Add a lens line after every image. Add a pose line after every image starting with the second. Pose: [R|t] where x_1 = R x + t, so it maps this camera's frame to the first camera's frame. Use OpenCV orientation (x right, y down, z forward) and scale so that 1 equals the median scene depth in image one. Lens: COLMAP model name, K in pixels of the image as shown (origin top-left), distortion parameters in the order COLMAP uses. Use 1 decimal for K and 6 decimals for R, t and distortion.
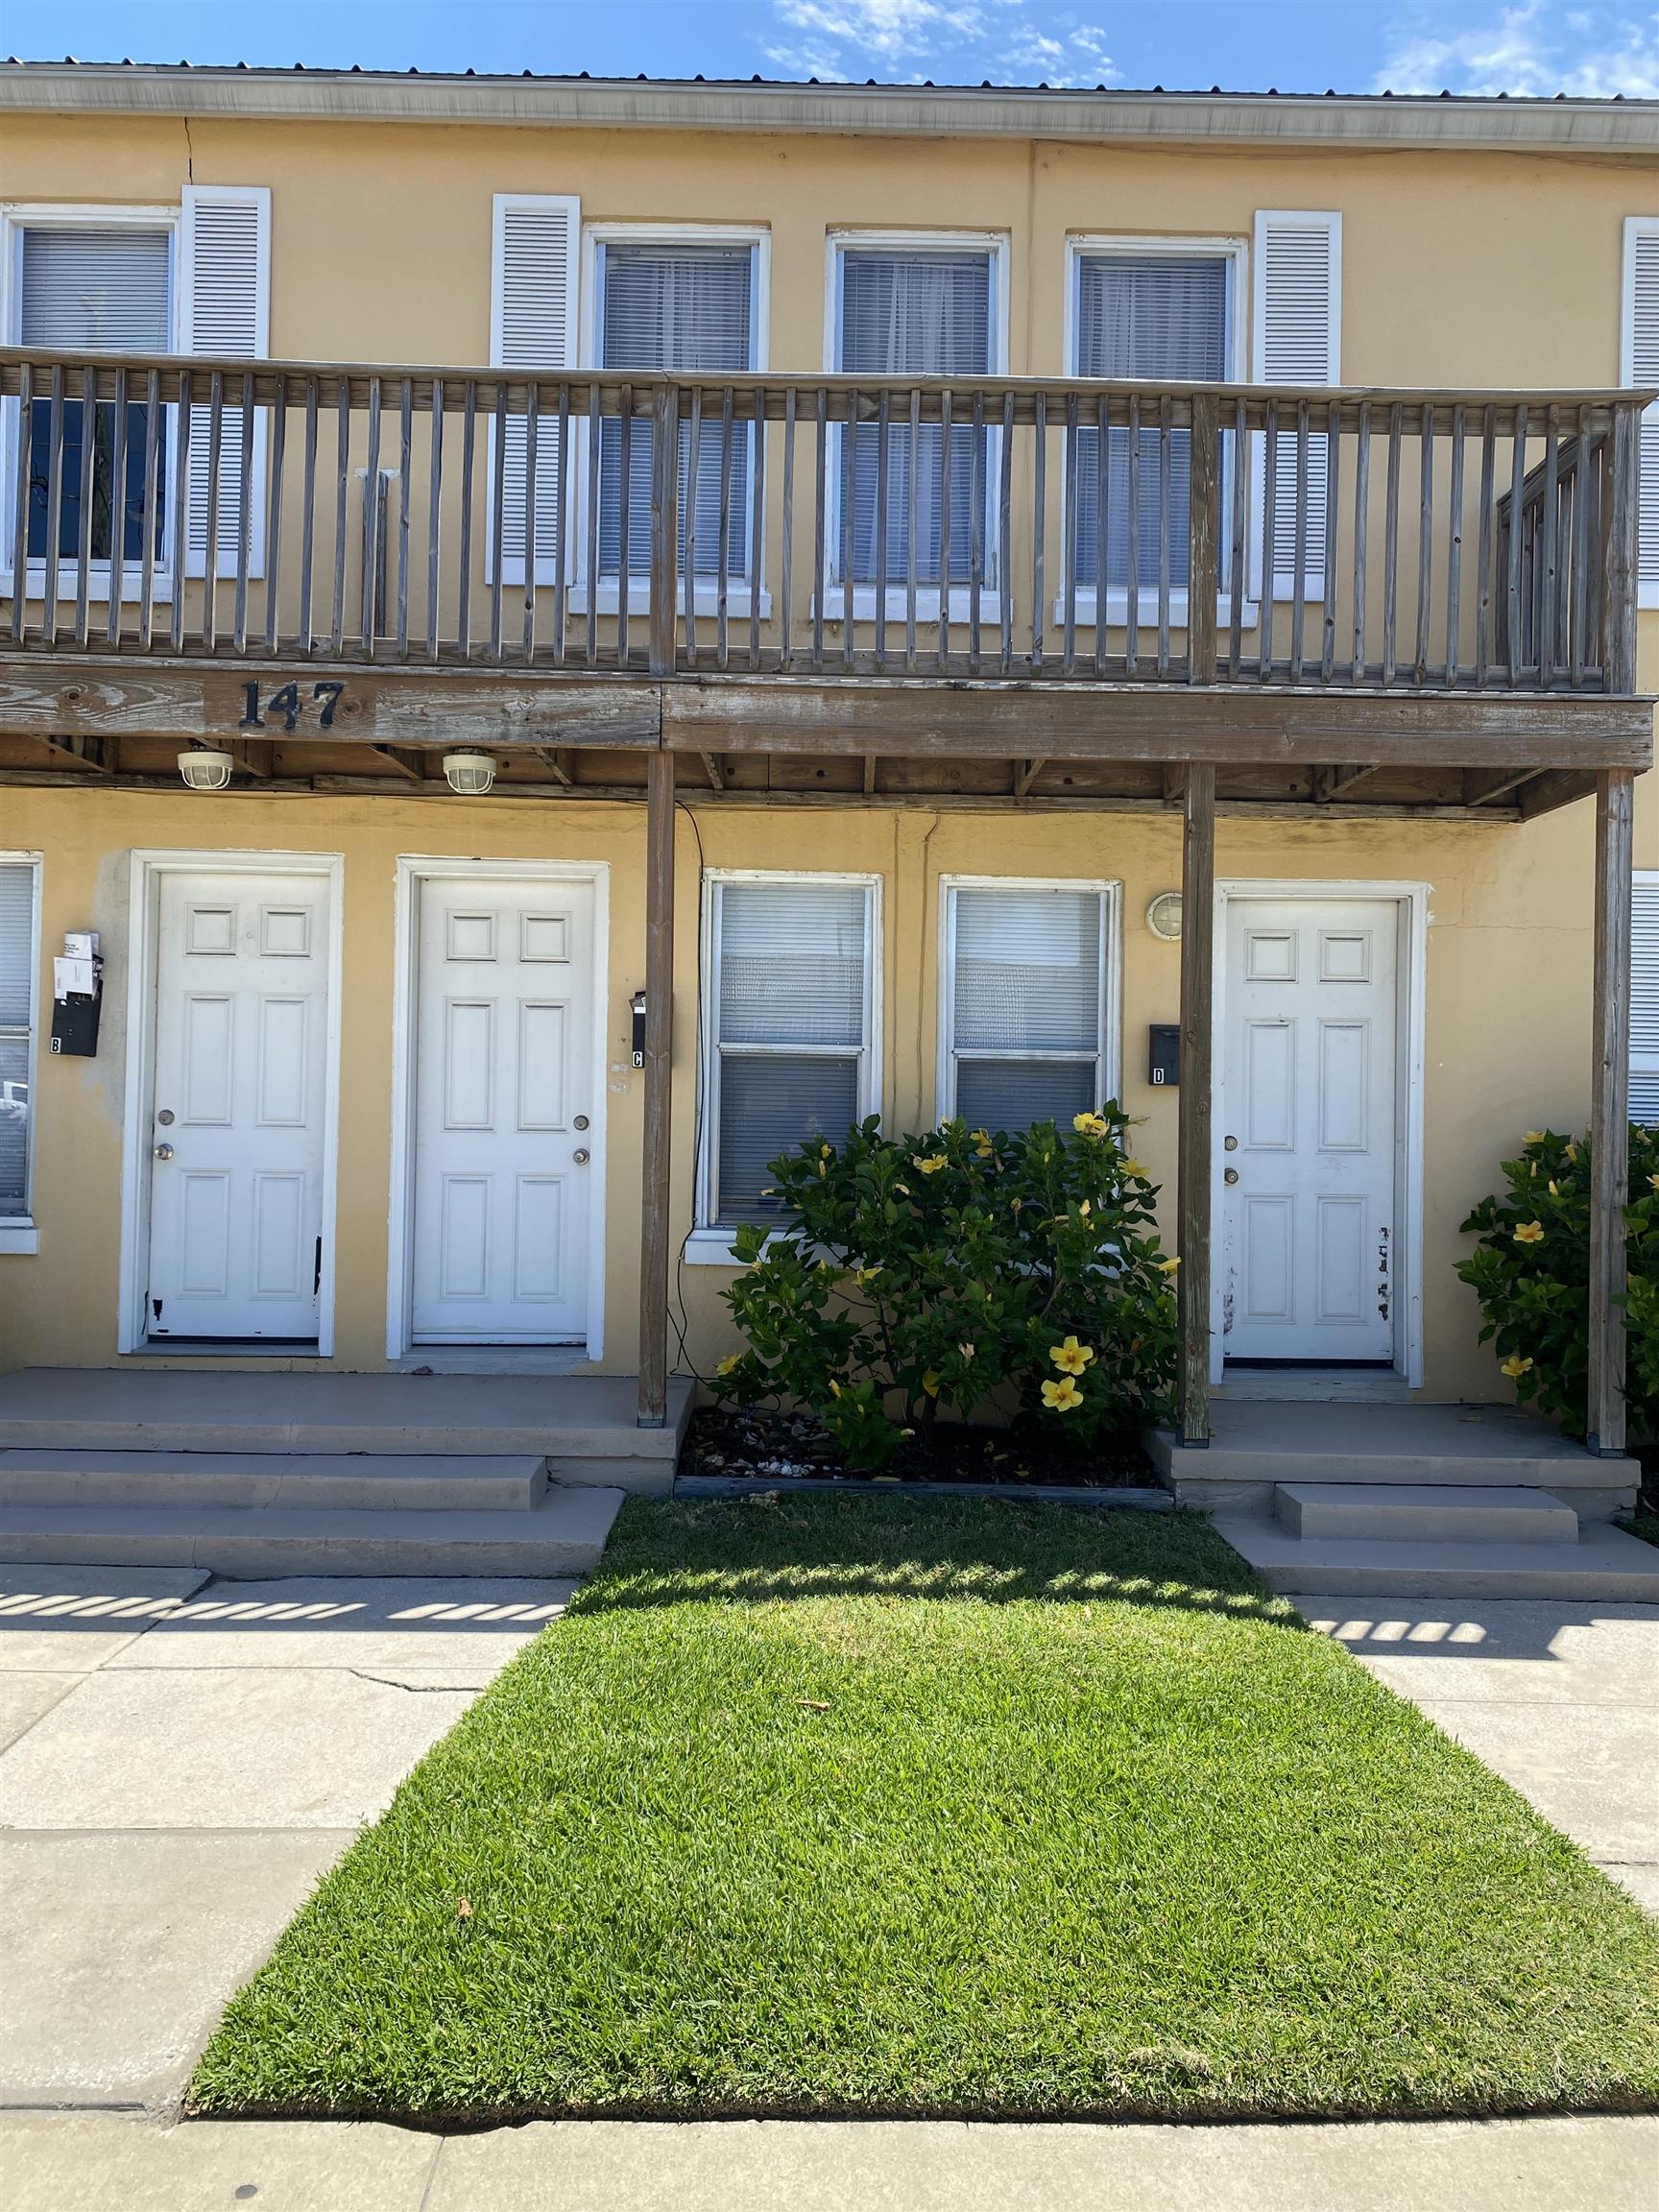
lens RADIAL K [[1674.2, 0, 819.3], [0, 1674.2, 1088.9], [0, 0, 1]] dist [0.103284, -0.207192]
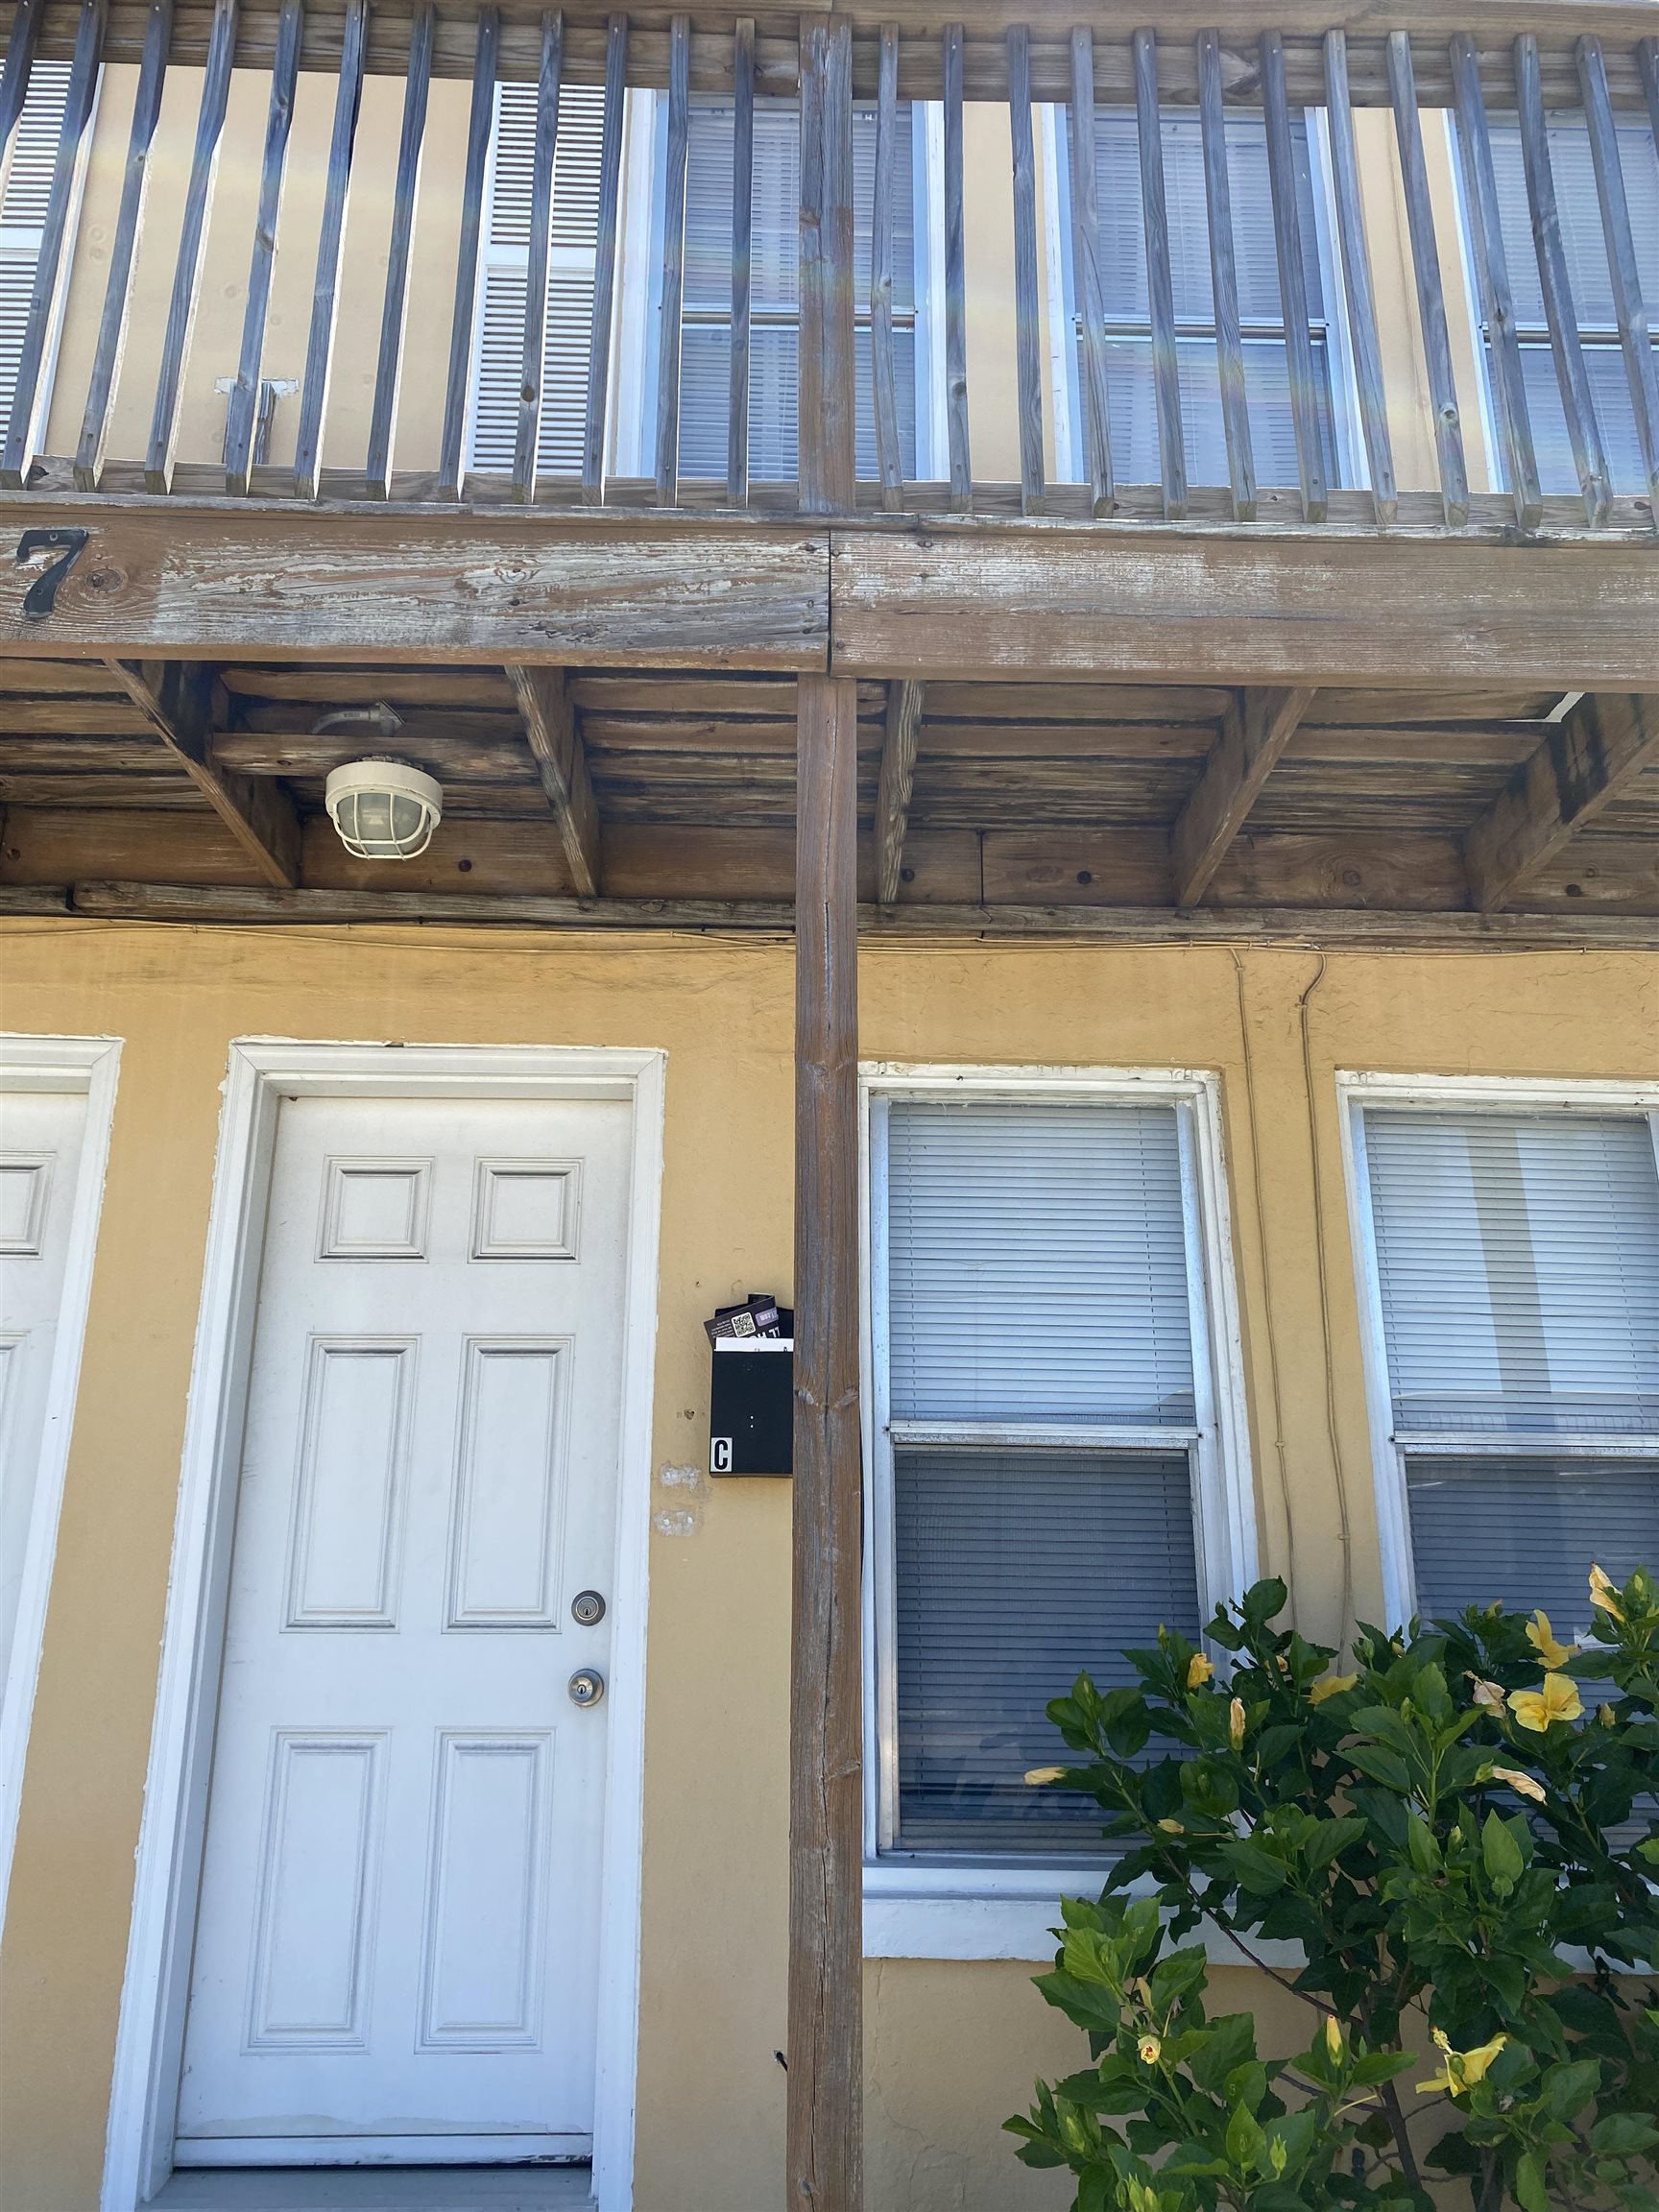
lens RADIAL K [[1674.2, 0, 819.3], [0, 1674.2, 1088.9], [0, 0, 1]] dist [0.103284, -0.207192]
pose [[0.999761, -0.005394, 0.021191, -0.090575], [0.011214, 0.958425, -0.285123, 0.017253], [-0.018772, 0.285293, 0.958257, 0.532120]]
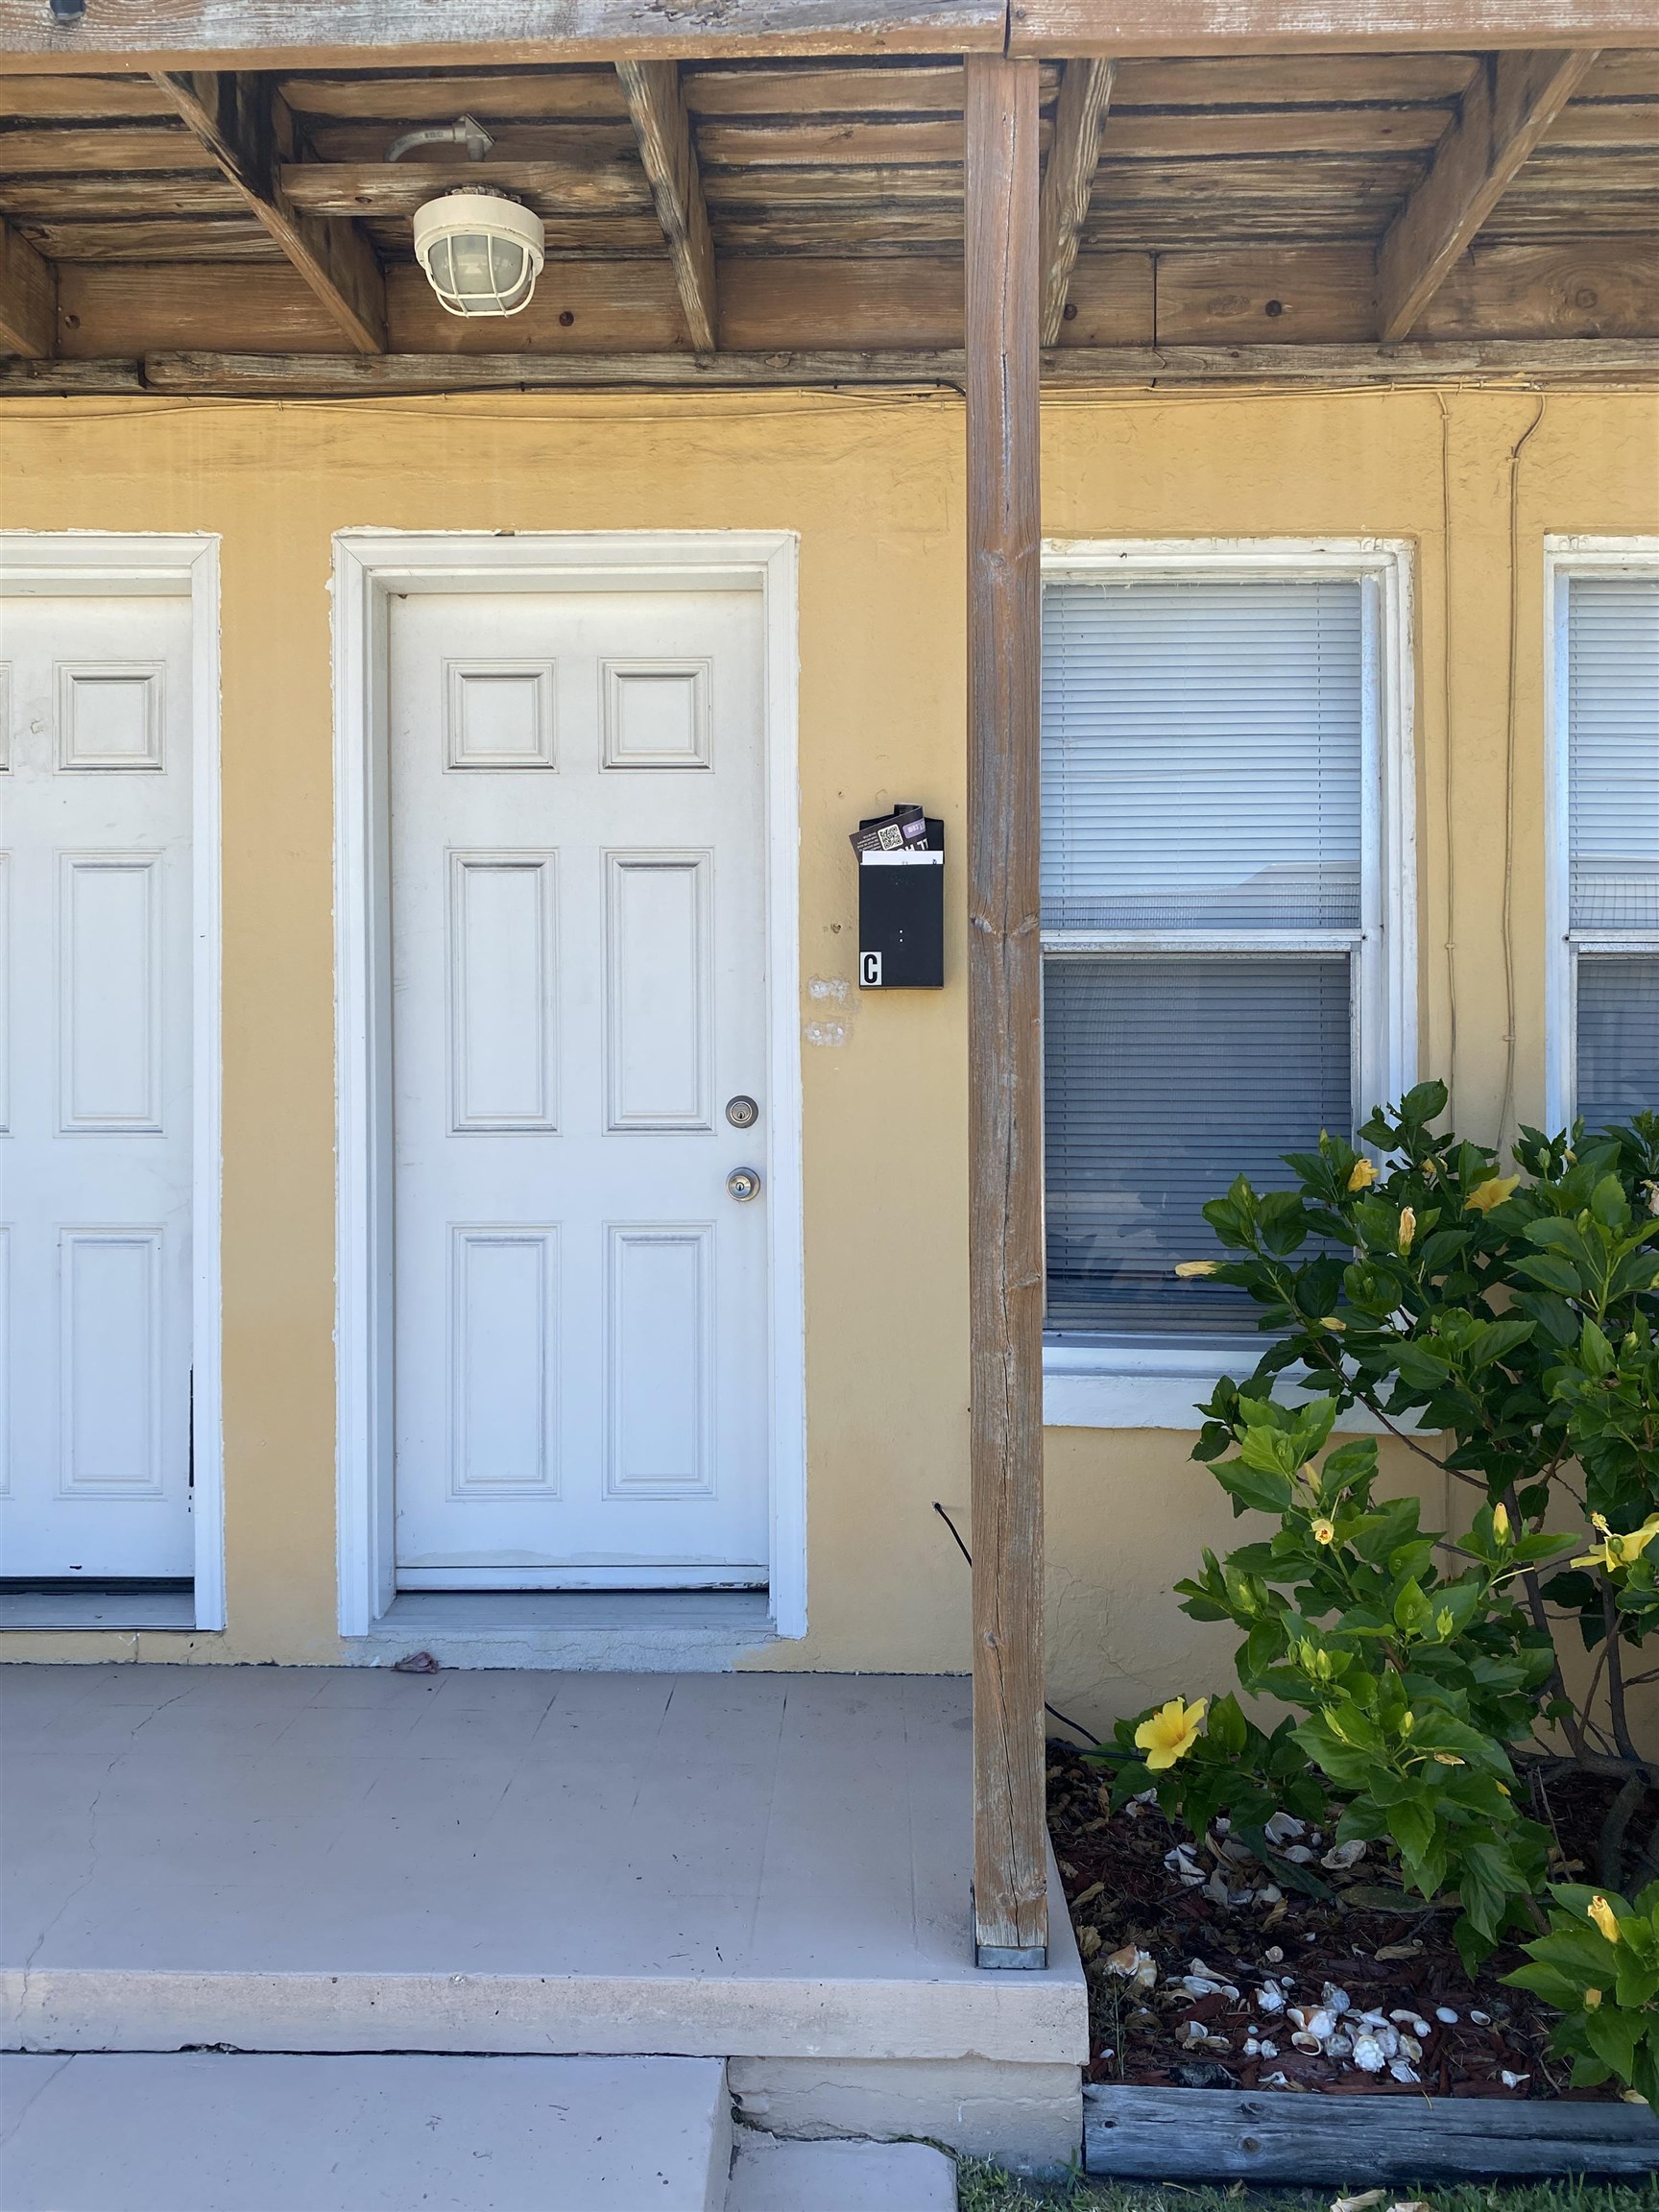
lens RADIAL K [[1683.7, 0, 818.8], [0, 1683.7, 1090.9], [0, 0, 1]] dist [-0.000354, 0.010775]
pose [[0.999104, -0.019877, -0.037369, -0.105821], [0.020655, 0.999575, 0.020553, 0.005600], [0.036944, -0.021306, 0.999090, 0.549259]]
